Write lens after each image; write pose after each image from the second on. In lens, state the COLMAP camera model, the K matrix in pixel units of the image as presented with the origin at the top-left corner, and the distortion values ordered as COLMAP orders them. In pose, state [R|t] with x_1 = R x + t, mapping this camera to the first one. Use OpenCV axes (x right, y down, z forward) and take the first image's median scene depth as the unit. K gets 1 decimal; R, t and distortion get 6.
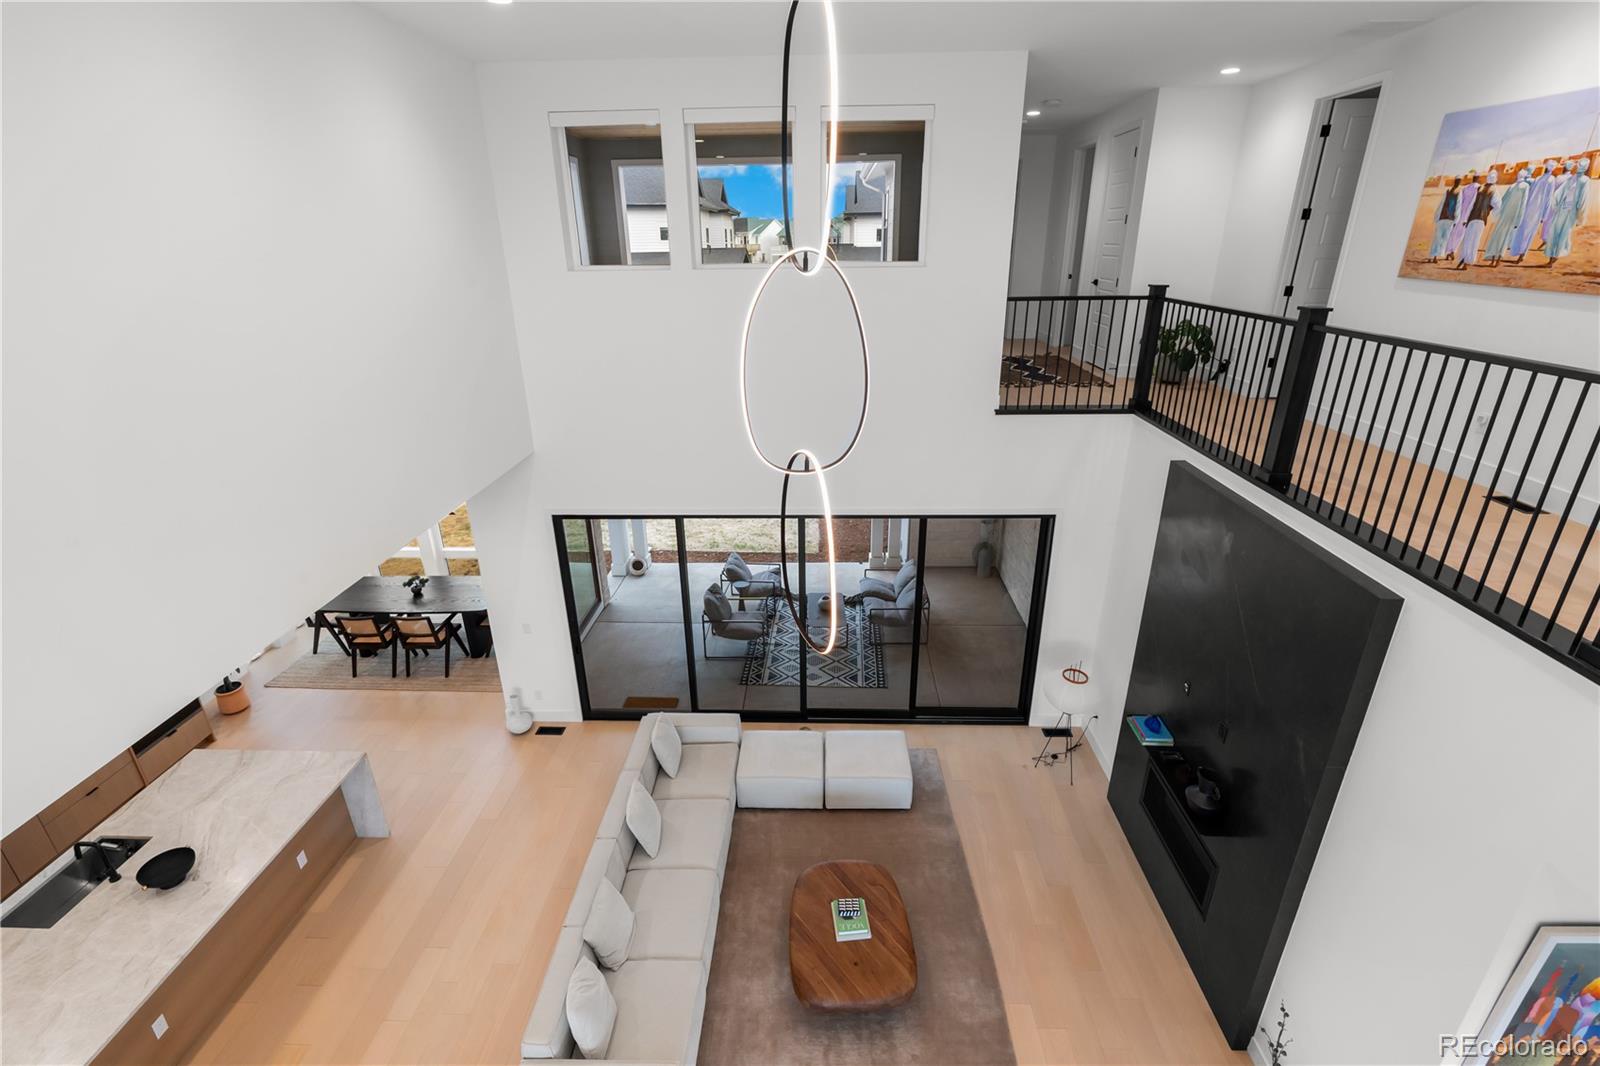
lens RADIAL K [[728.1, 0, 794.1], [0, 728.1, 540.8], [0, 0, 1]] dist [-0.001326, 0.000381]
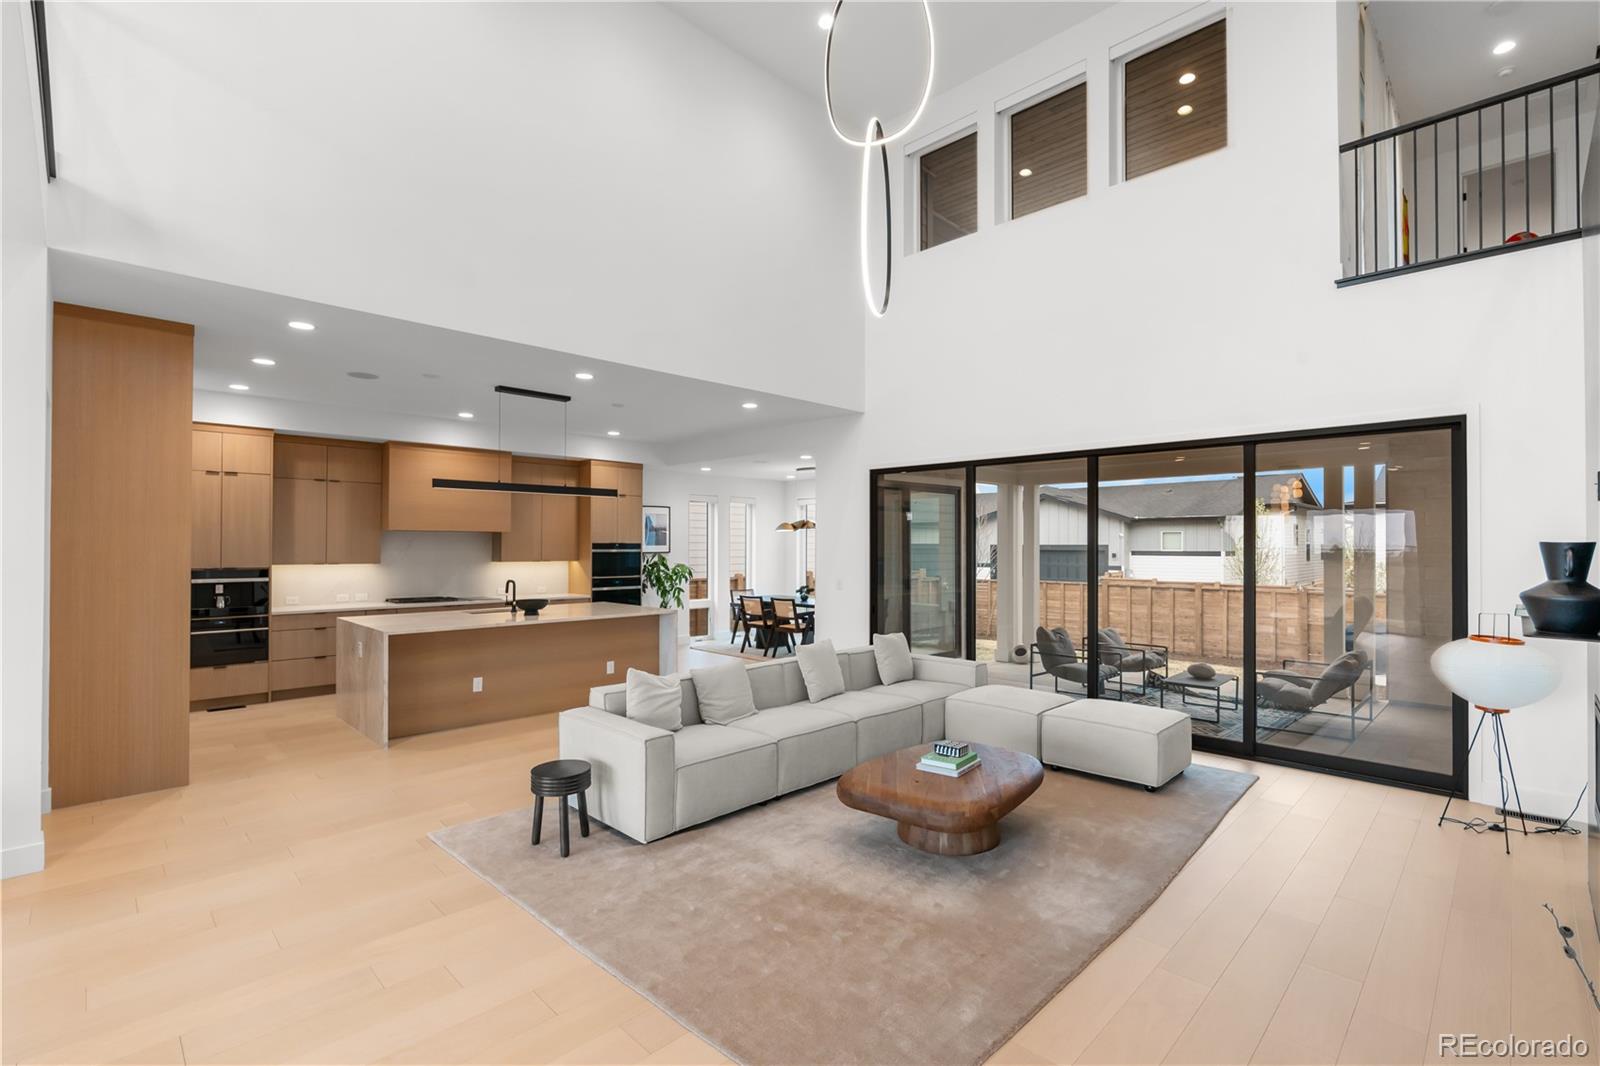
lens RADIAL K [[728.1, 0, 803.4], [0, 728.1, 536.3], [0, 0, 1]] dist [-0.001326, 0.000381]
pose [[0.742645, 0.014772, -0.669522, 0.358489], [-0.275270, 0.918127, -0.285077, 0.424011], [0.610495, 0.396011, 0.685909, 0.213738]]
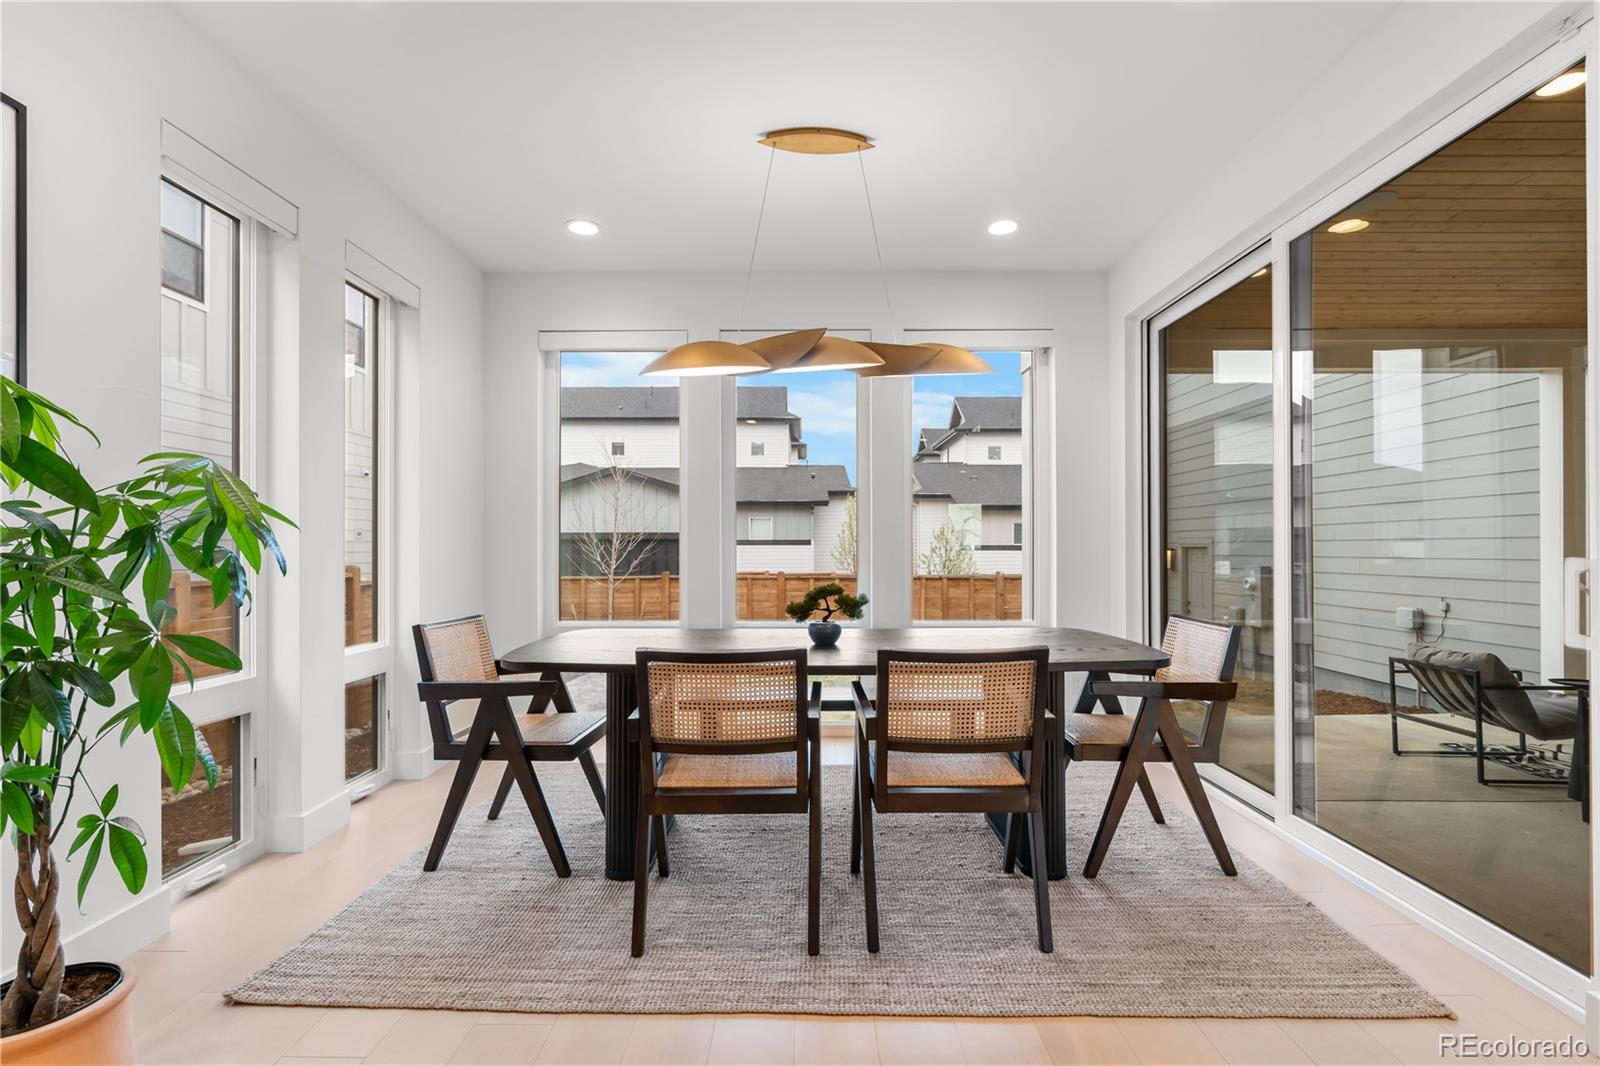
lens RADIAL K [[728.1, 0, 802.6], [0, 728.1, 543.4], [0, 0, 1]] dist [-0.001326, 0.000381]
pose [[0.999205, 0.019606, 0.034704, -0.730456], [-0.004456, 0.920145, -0.391552, 0.204385], [-0.039609, 0.391086, 0.919502, 0.957486]]
